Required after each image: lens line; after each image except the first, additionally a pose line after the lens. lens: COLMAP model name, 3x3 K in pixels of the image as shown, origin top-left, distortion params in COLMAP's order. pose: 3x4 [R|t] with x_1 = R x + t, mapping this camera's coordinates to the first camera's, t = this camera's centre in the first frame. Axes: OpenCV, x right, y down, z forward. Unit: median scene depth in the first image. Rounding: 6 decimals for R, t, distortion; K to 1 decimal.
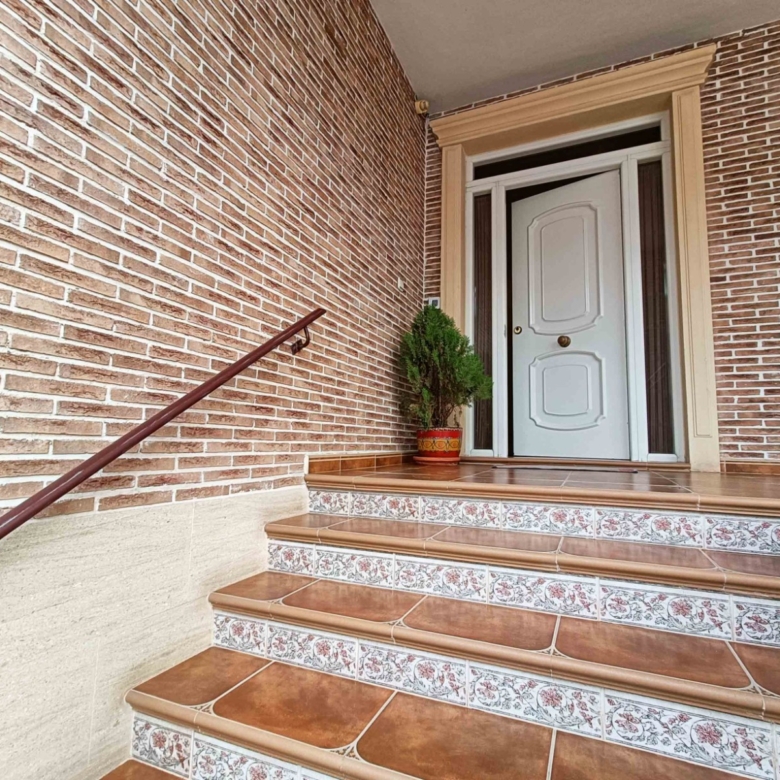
lens RADIAL K [[465.8, 0, 390.6], [0, 465.8, 391.3], [0, 0, 1]] dist [0.002210, 0.002417]
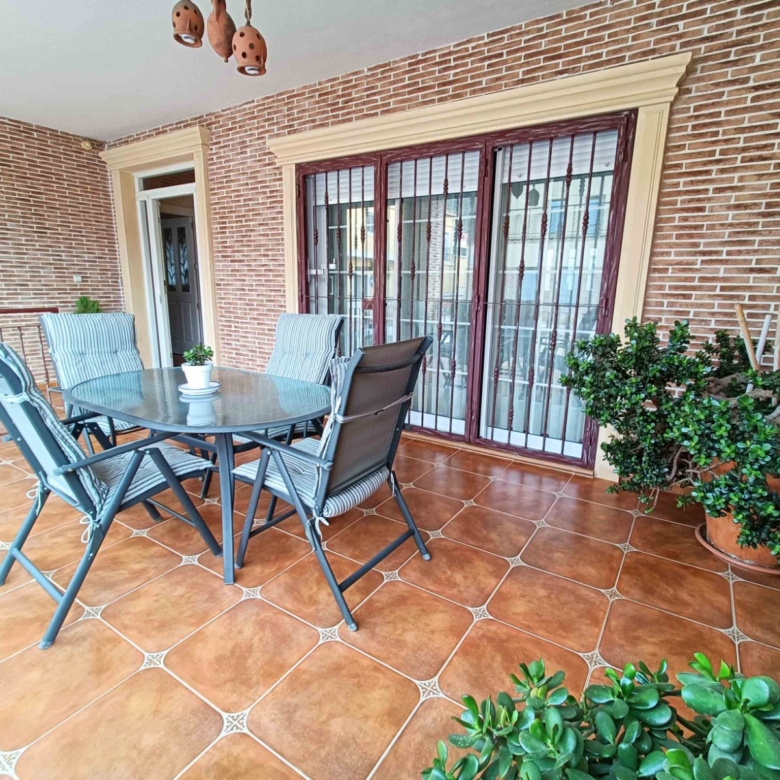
lens RADIAL K [[465.8, 0, 392.6], [0, 465.8, 391.8], [0, 0, 1]] dist [0.002210, 0.002417]
pose [[0.985563, 0.033002, -0.166061, 1.594026], [0.021075, 0.949276, 0.313737, -0.384087], [0.167992, -0.312707, 0.934876, -0.581652]]
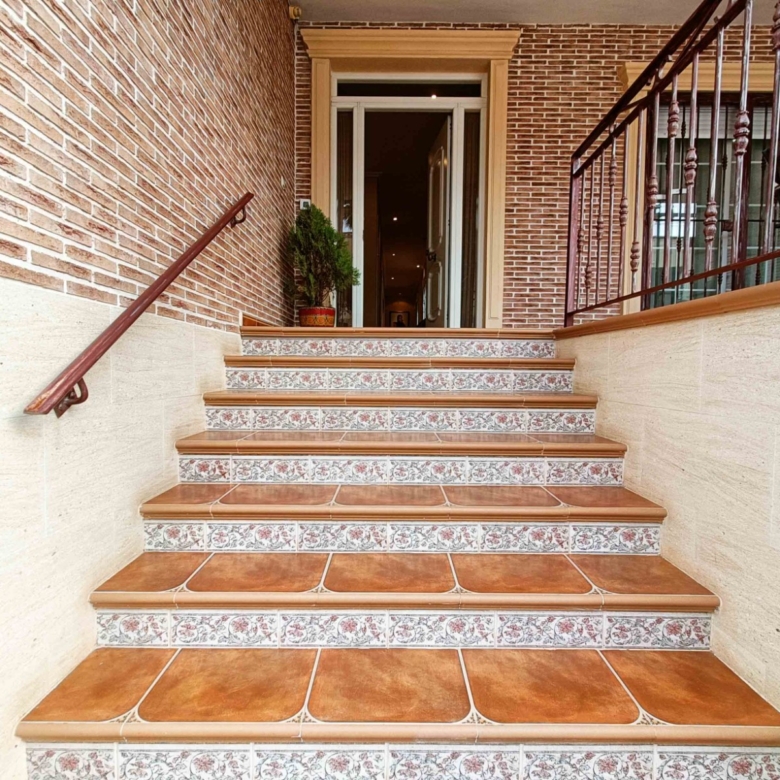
lens RADIAL K [[465.8, 0, 390.6], [0, 465.8, 388.1], [0, 0, 1]] dist [0.002210, 0.002417]
pose [[0.920183, -0.027693, 0.390507, -0.217923], [-0.035037, 0.987667, 0.152601, 0.096139], [-0.389916, -0.154103, 0.907864, -0.254422]]
